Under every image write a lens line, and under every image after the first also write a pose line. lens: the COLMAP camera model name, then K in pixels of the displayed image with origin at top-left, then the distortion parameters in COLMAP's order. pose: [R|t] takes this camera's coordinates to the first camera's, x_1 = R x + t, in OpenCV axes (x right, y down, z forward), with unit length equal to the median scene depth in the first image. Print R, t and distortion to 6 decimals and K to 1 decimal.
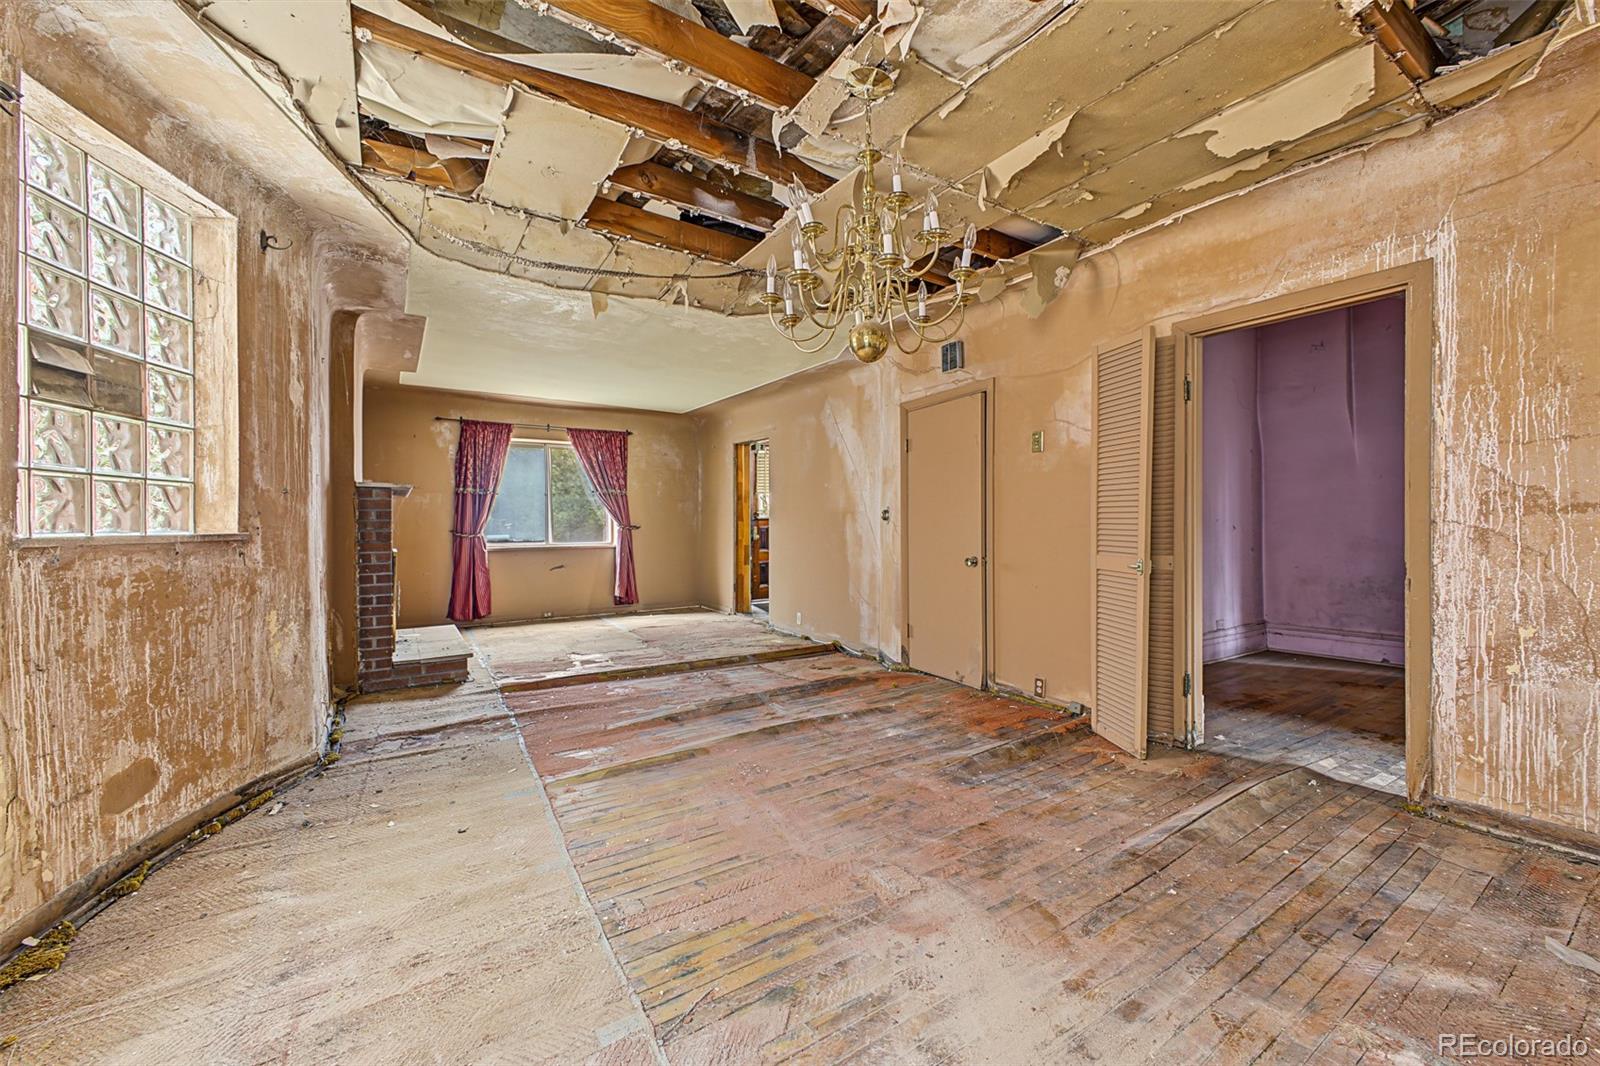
lens RADIAL K [[636.8, 0, 799.5], [0, 636.8, 527.1], [0, 0, 1]] dist [0.011721, -0.000111]
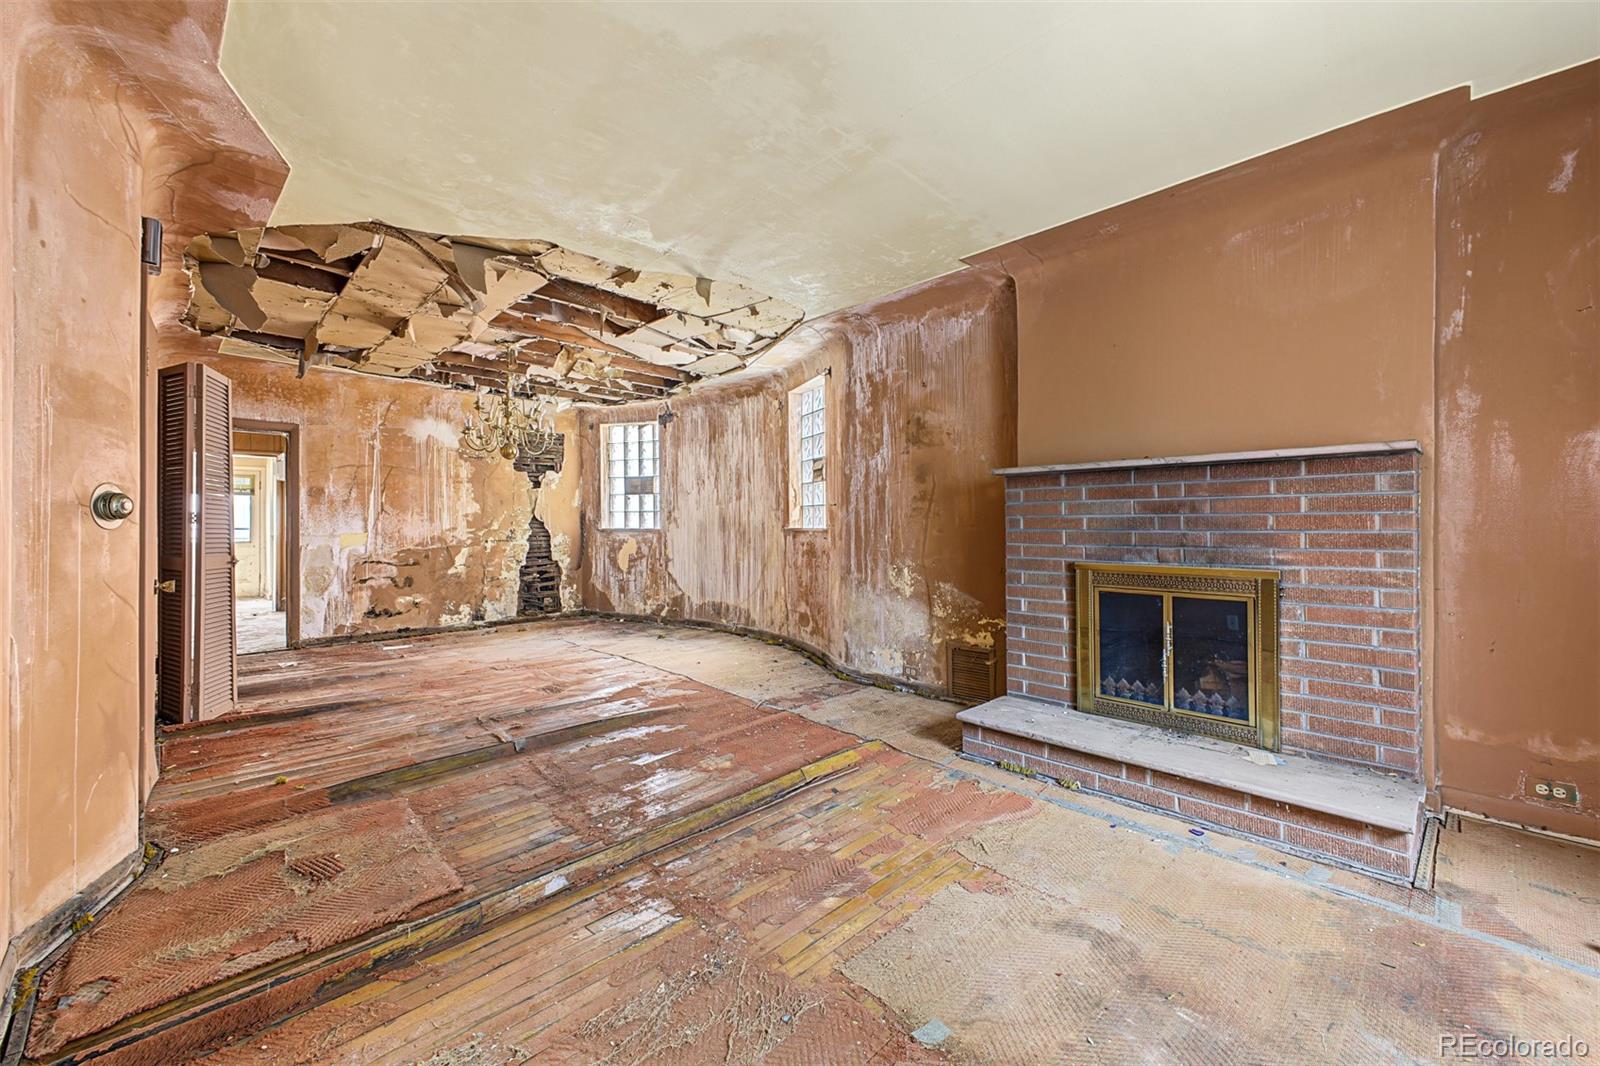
lens RADIAL K [[636.8, 0, 799.5], [0, 636.8, 527.1], [0, 0, 1]] dist [0.011721, -0.000111]
pose [[-0.980807, 0.002267, -0.194967, -0.414486], [0.001404, 0.999989, 0.004568, -0.001267], [0.194975, 0.004206, -0.980799, 3.030285]]
